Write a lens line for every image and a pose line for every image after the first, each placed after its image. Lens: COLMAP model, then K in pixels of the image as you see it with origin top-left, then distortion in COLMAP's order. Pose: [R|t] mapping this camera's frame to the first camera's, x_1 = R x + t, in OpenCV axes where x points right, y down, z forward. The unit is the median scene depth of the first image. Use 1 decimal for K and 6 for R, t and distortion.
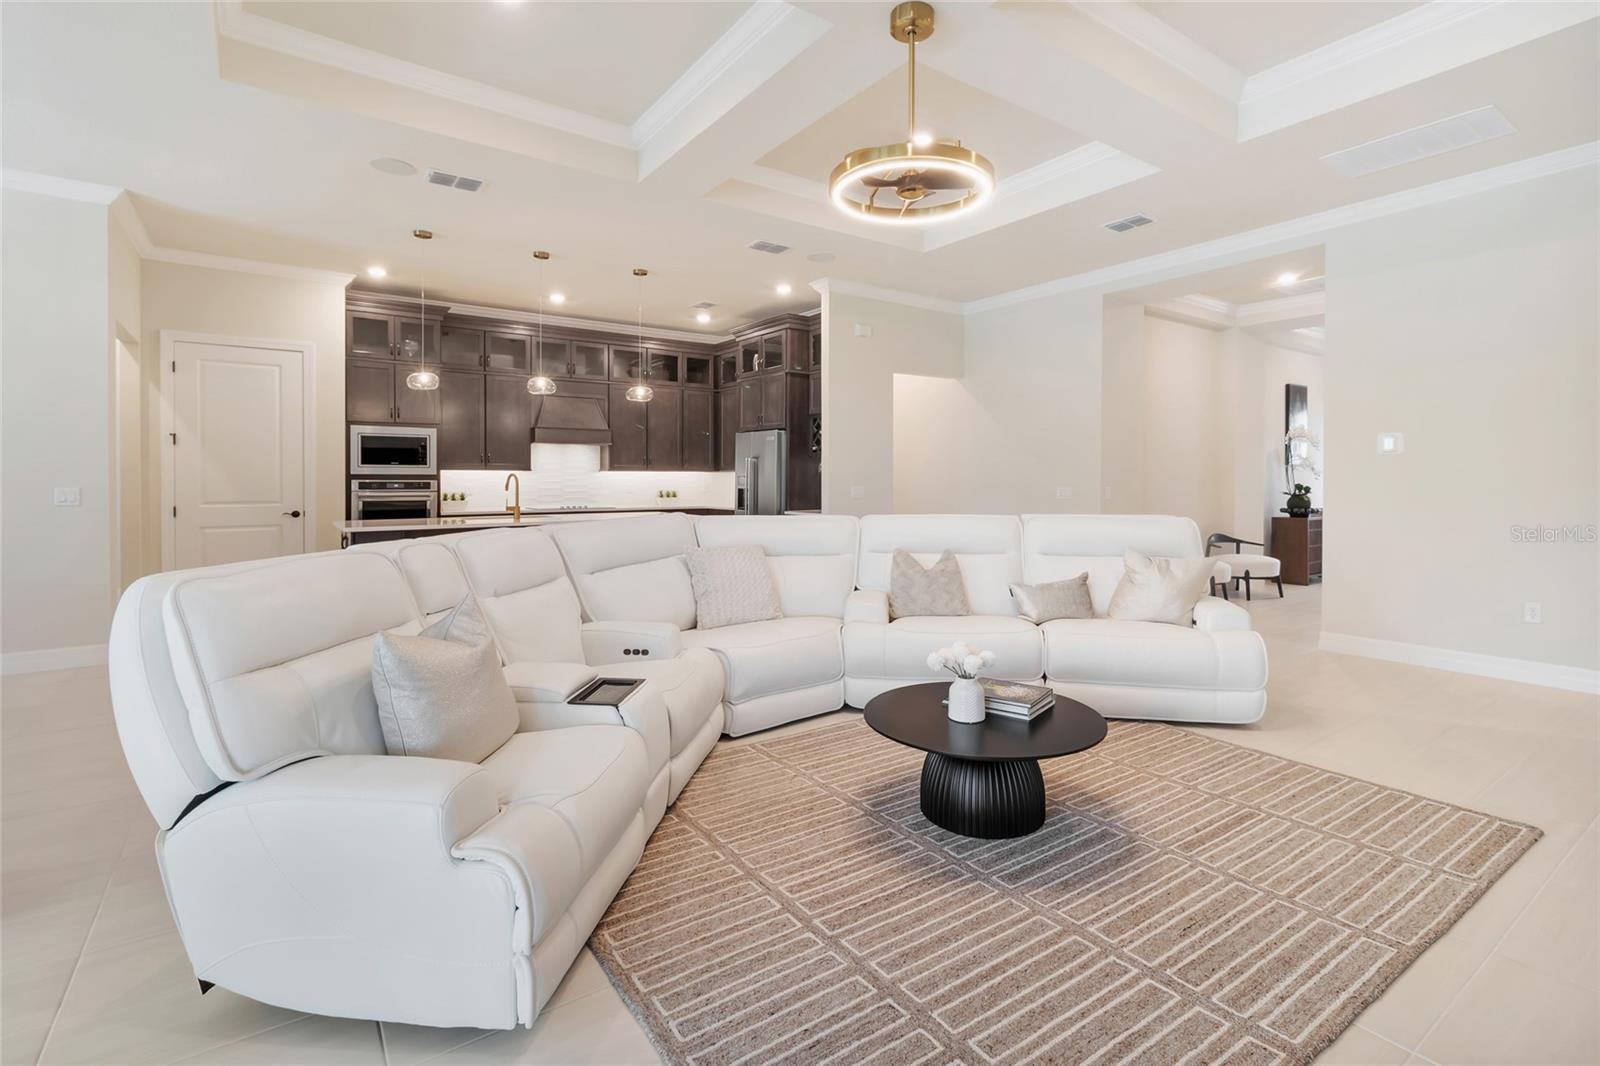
lens RADIAL K [[749.9, 0, 816.8], [0, 749.9, 486.8], [0, 0, 1]] dist [0.003273, 0.000852]
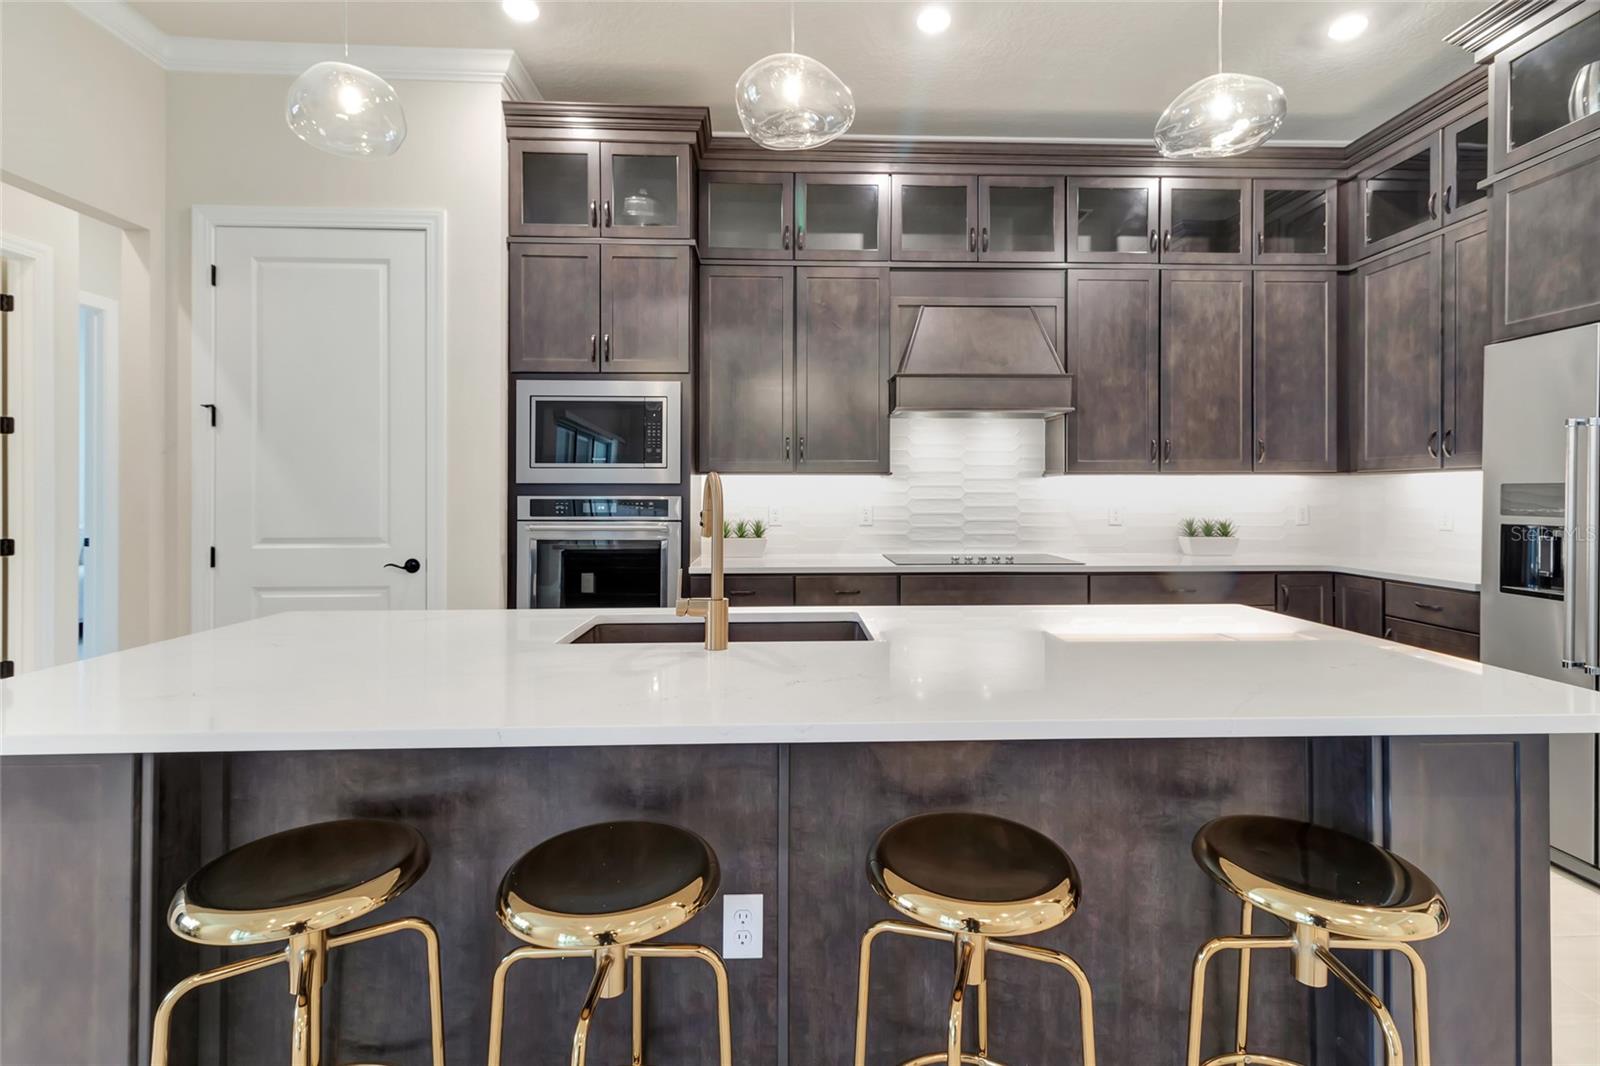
lens RADIAL K [[735.0, 0, 814.5], [0, 735.0, 492.3], [0, 0, 1]] dist [0.003875, 0.000753]
pose [[0.831549, -0.001010, -0.555451, -0.215902], [-0.005185, 0.999941, -0.009580, -0.008075], [0.555428, 0.010846, 0.831494, 0.755951]]
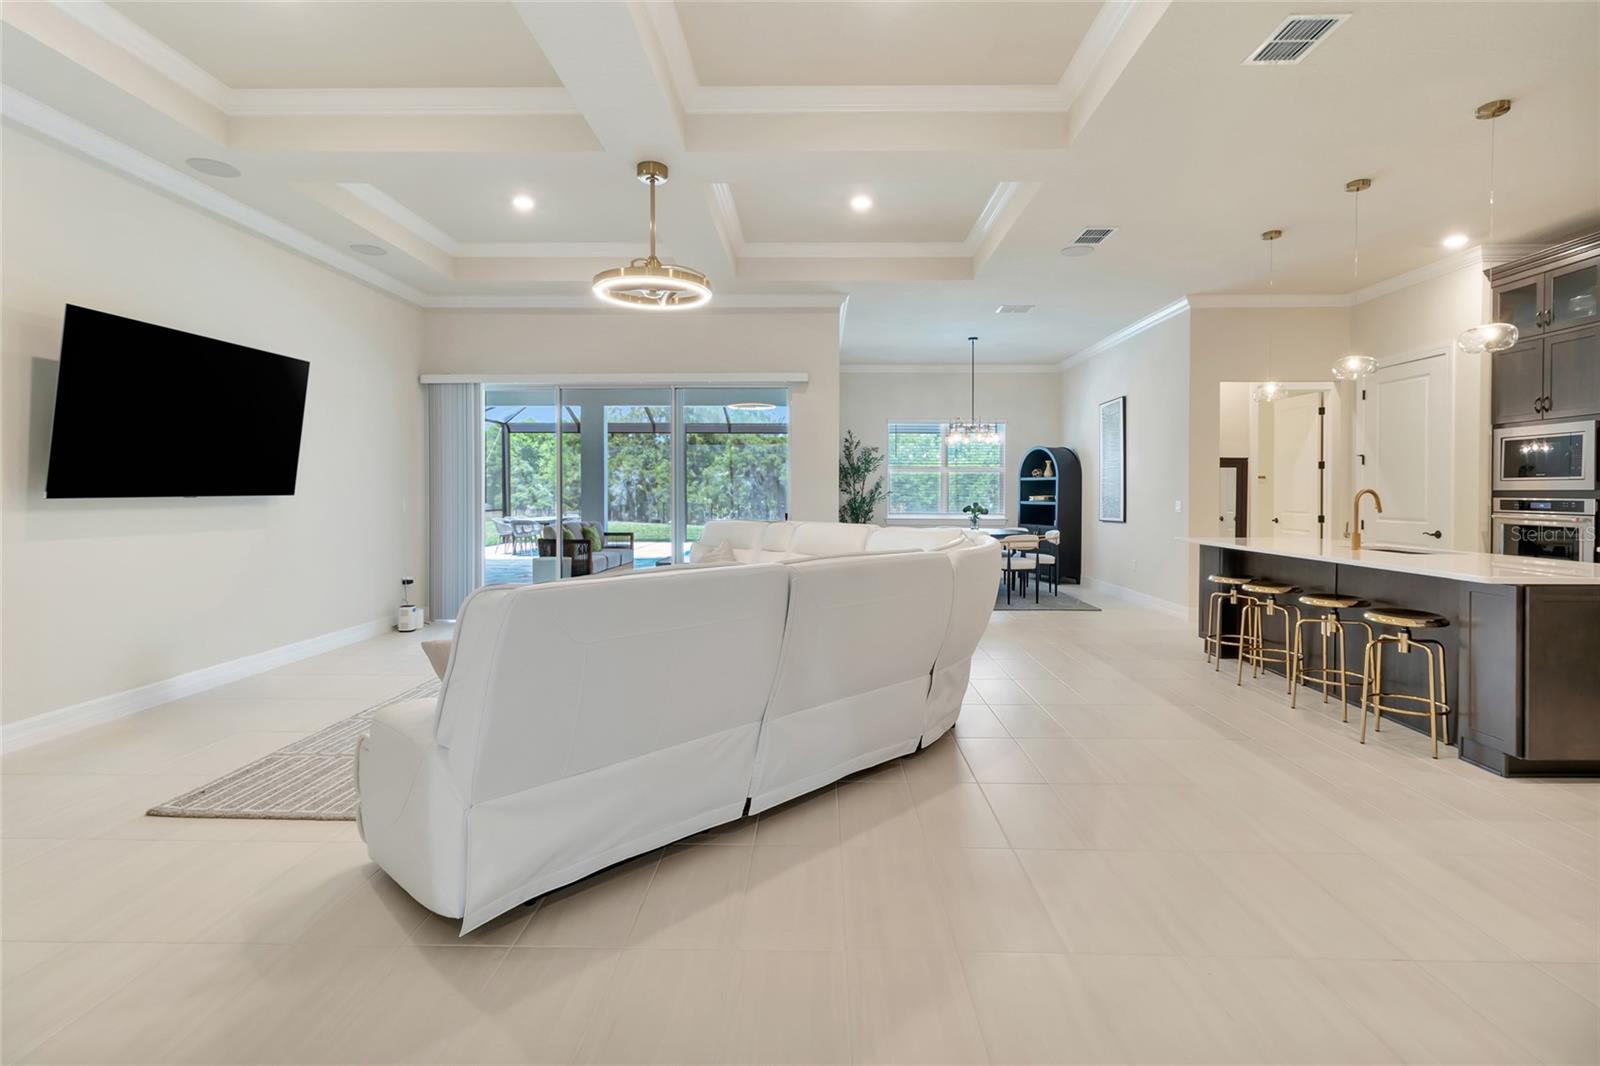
lens RADIAL K [[739.3, 0, 813.7], [0, 739.3, 501.4], [0, 0, 1]] dist [0.005025, 0.000651]
pose [[-0.595194, 0.007874, -0.803543, 0.481022], [-0.010004, 0.999802, 0.017208, -0.011871], [0.803520, 0.018280, -0.594998, 0.935502]]
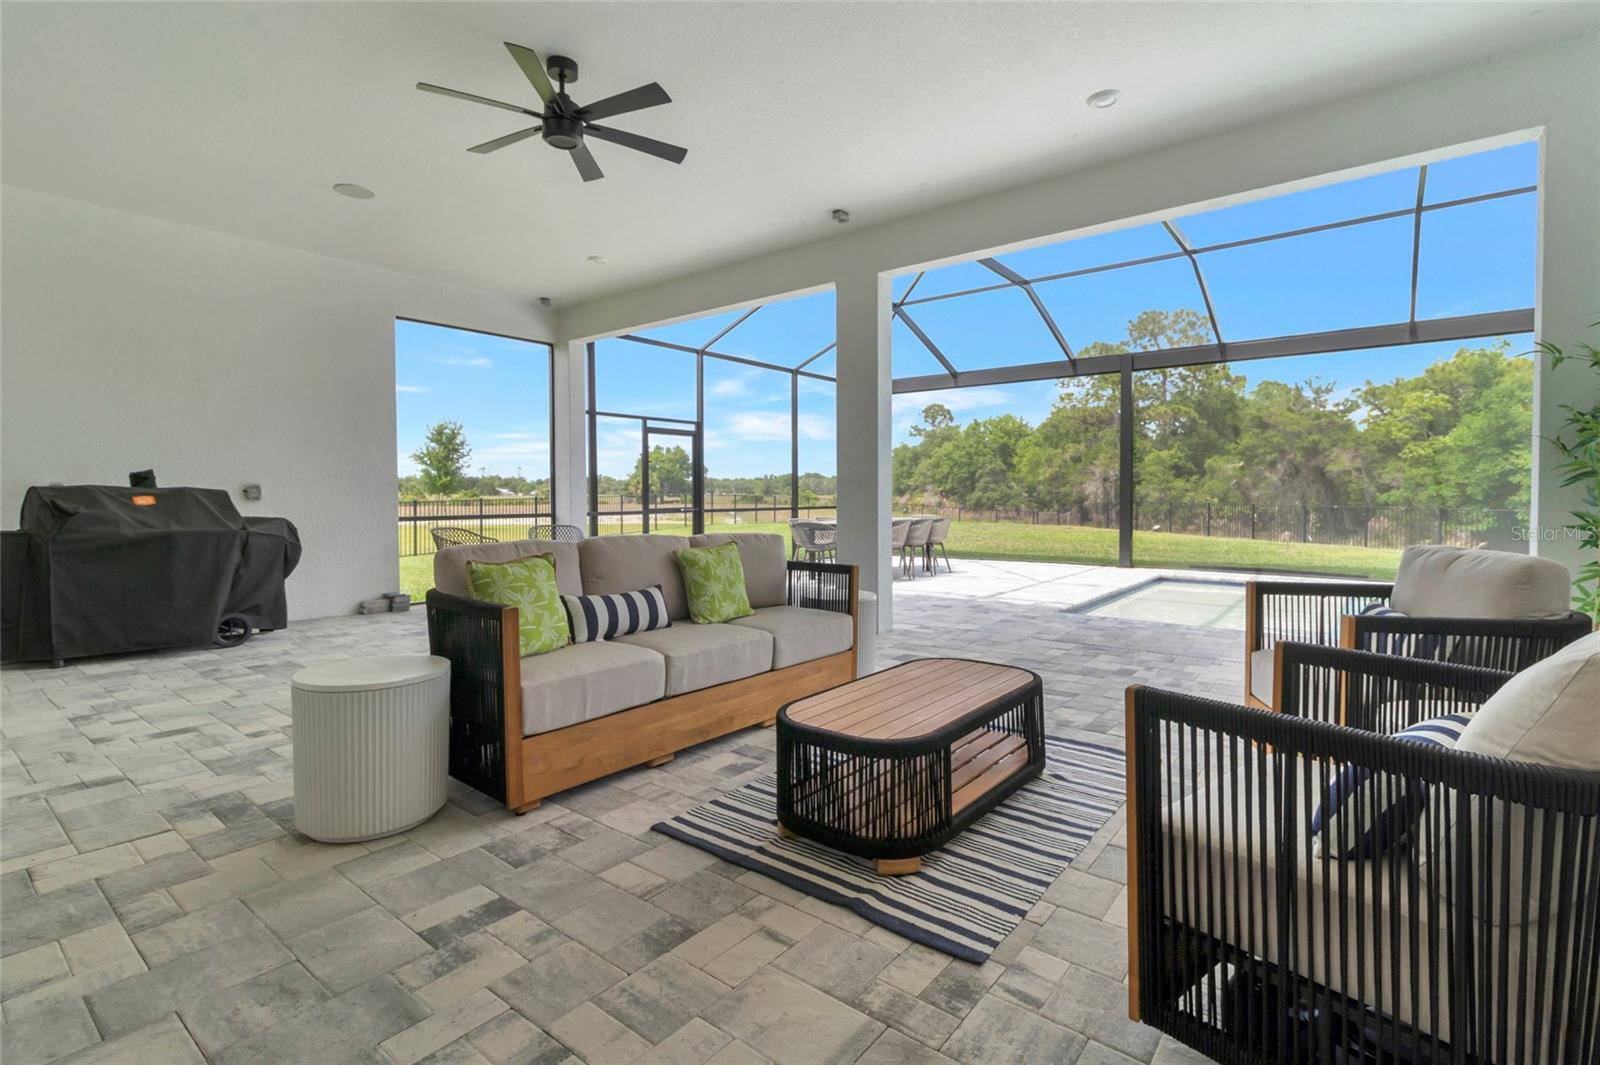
lens RADIAL K [[742.1, 0, 815.9], [0, 742.1, 506.1], [0, 0, 1]] dist [0.008591, 0.000316]
pose [[-0.958457, 0.005676, -0.285181, -0.413893], [-0.001650, 0.999675, 0.025442, 0.028176], [0.285233, 0.024855, -0.958136, 0.176945]]
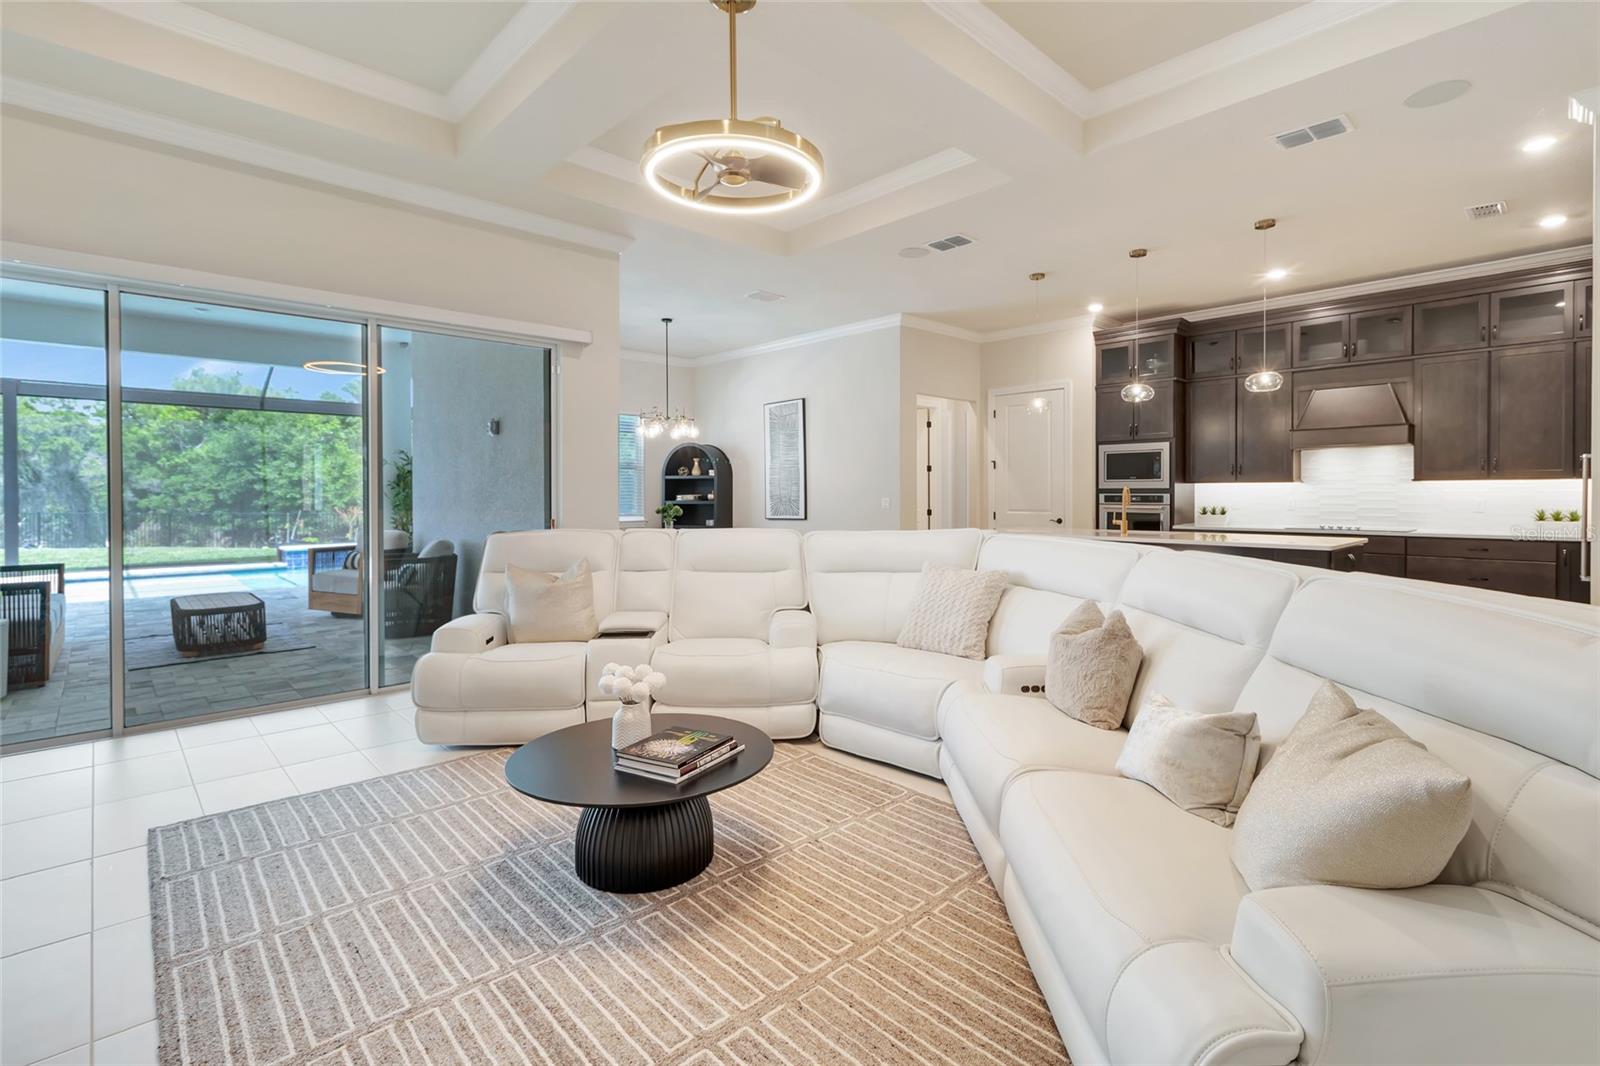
lens RADIAL K [[746.8, 0, 814.9], [0, 746.8, 499.2], [0, 0, 1]] dist [0.004662, 0.000285]
pose [[0.139144, 0.007274, -0.990245, 0.465628], [-0.007526, 0.999952, 0.006288, -0.004553], [0.990244, 0.006577, 0.139192, 0.437884]]
